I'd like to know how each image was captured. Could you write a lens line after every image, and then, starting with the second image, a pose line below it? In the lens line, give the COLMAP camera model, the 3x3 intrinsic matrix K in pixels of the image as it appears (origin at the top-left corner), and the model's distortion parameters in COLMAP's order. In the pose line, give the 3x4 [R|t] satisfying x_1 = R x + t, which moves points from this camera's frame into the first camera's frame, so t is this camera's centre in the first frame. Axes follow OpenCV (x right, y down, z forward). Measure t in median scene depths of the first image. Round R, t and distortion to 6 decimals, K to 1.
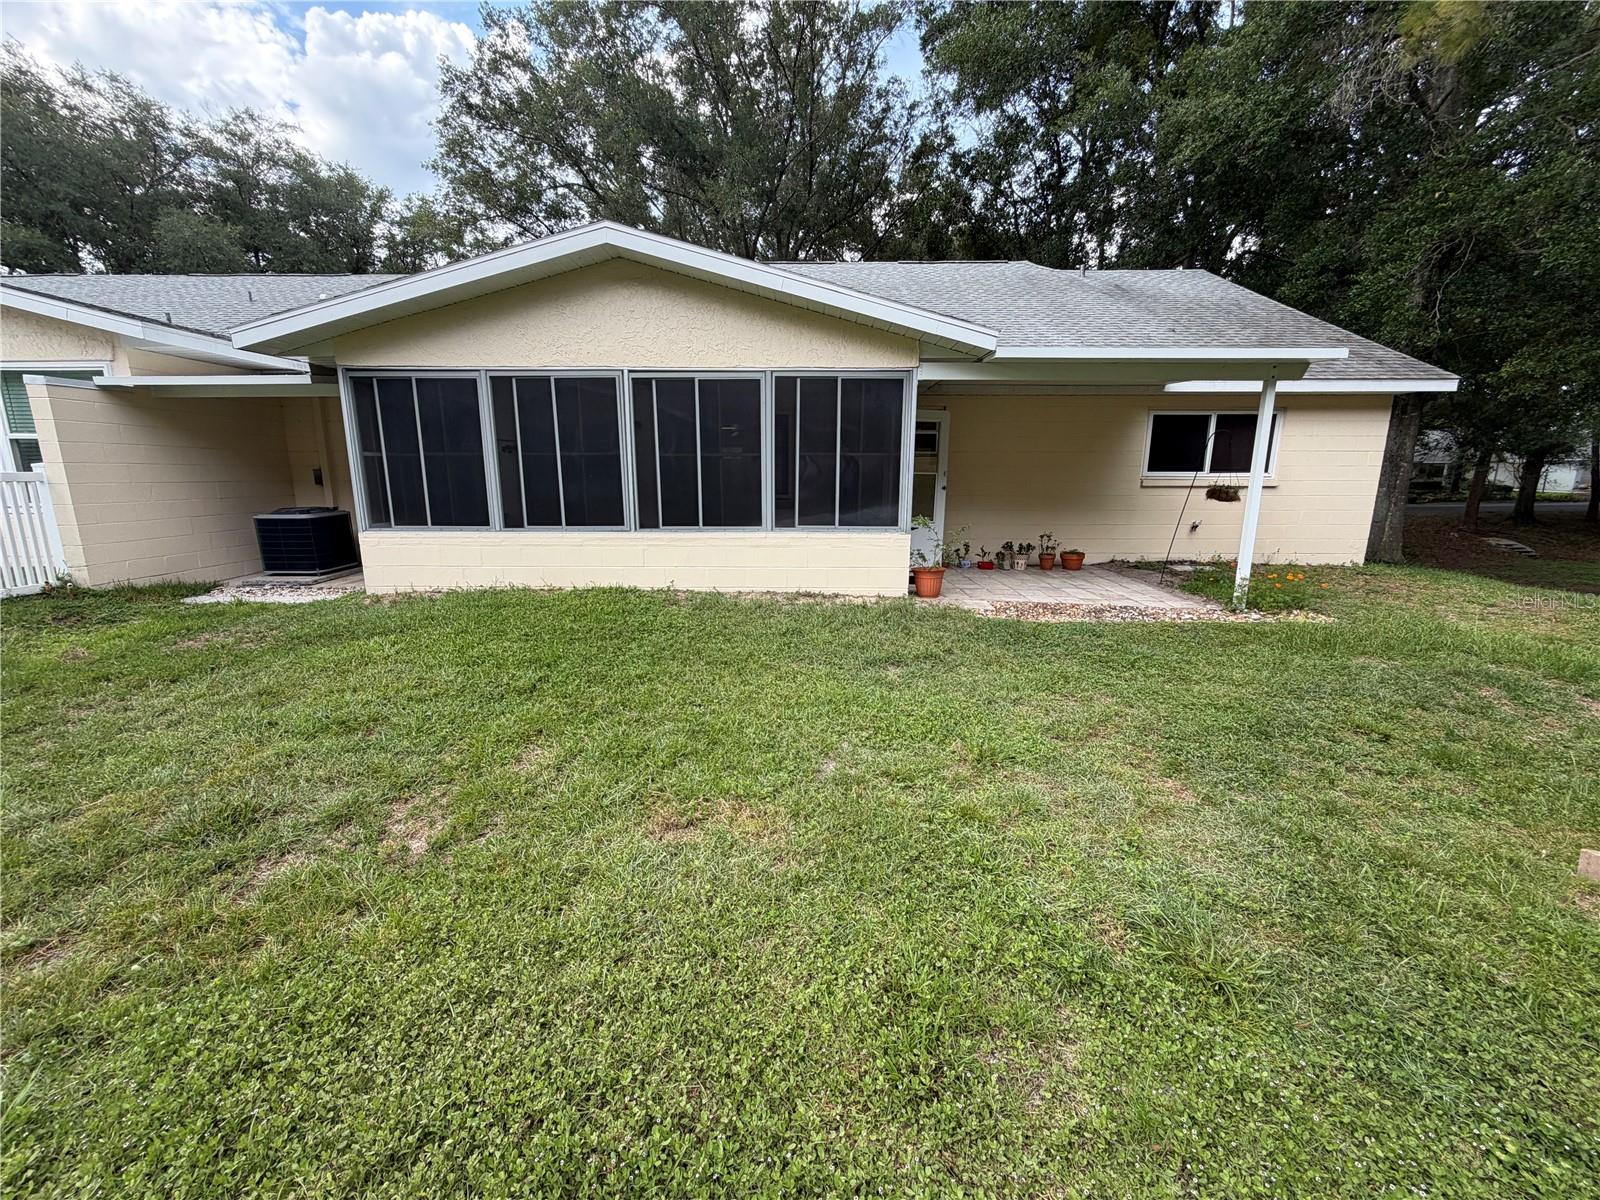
lens RADIAL K [[636.4, 0, 800.0], [0, 636.4, 600.0], [0, 0, 1]] dist [0.000299, 0.000048]
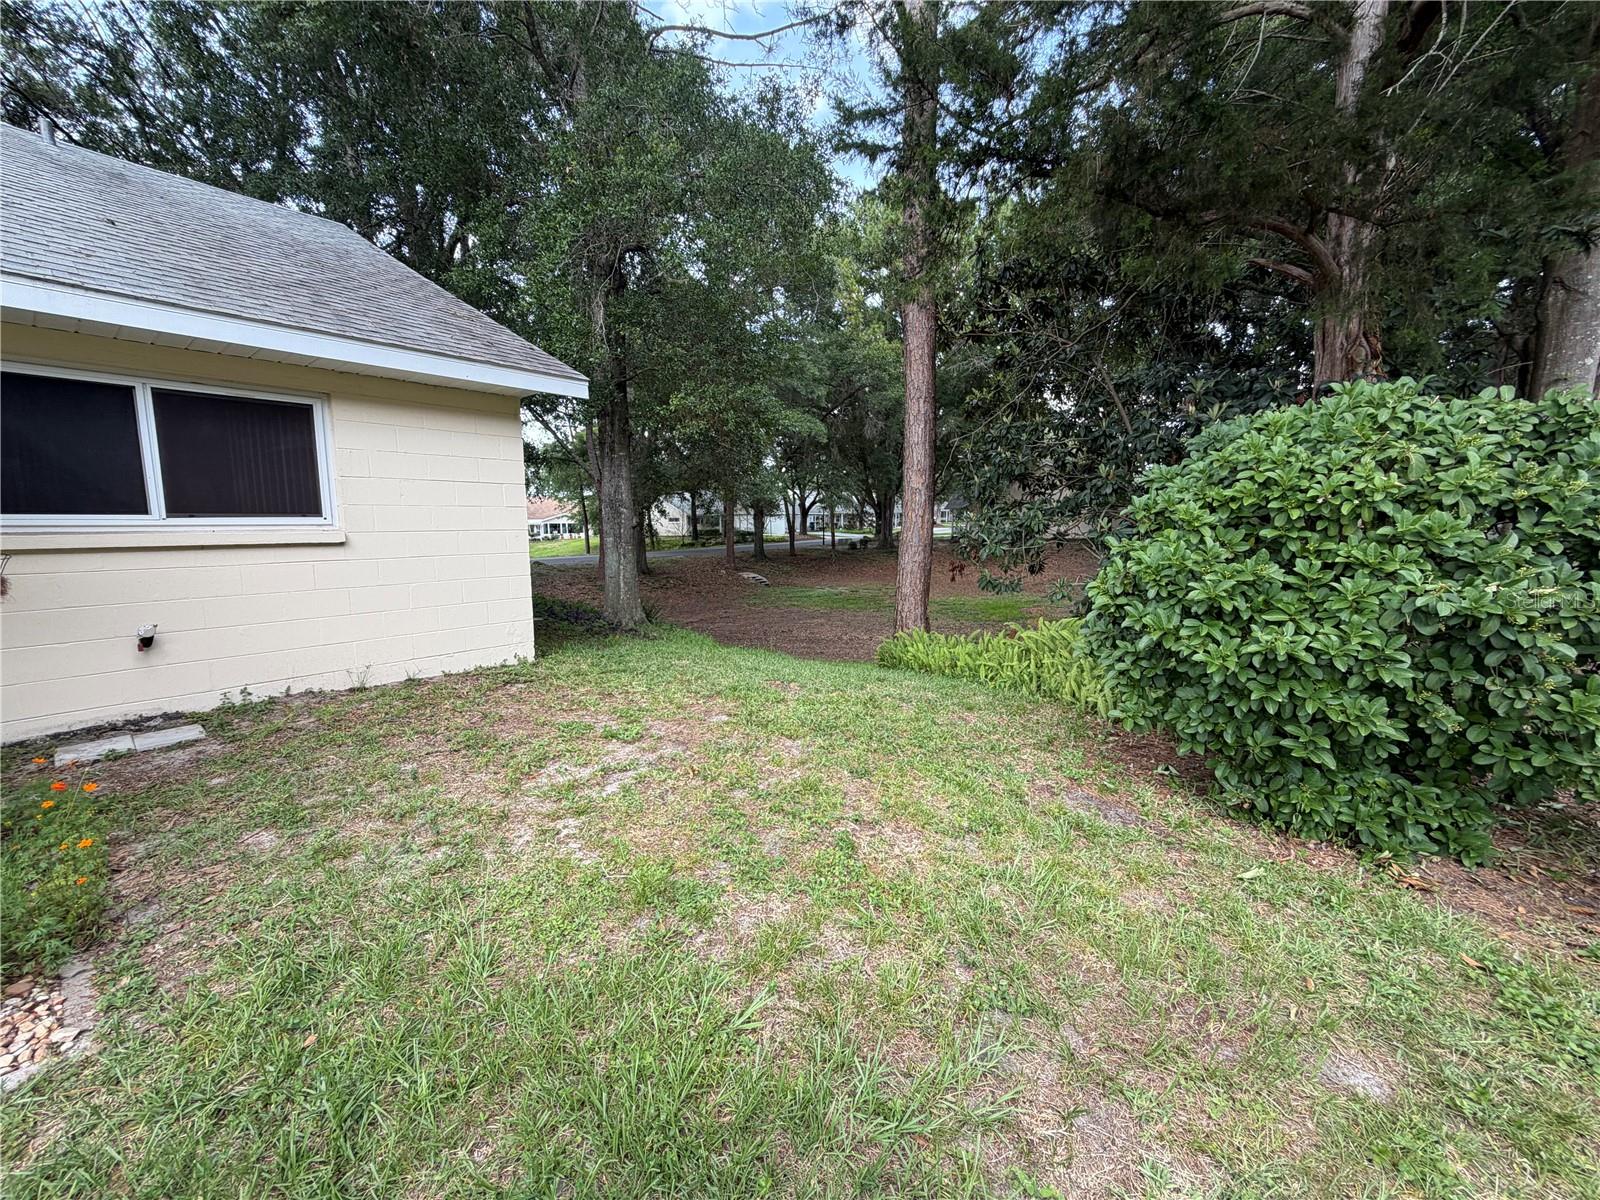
lens RADIAL K [[636.4, 0, 800.0], [0, 636.4, 600.0], [0, 0, 1]] dist [0.000299, 0.000048]
pose [[0.627852, -0.100625, 0.771800, 0.504322], [0.162695, 0.986669, -0.003712, -0.060557], [-0.761138, 0.127899, 0.635854, 0.338812]]
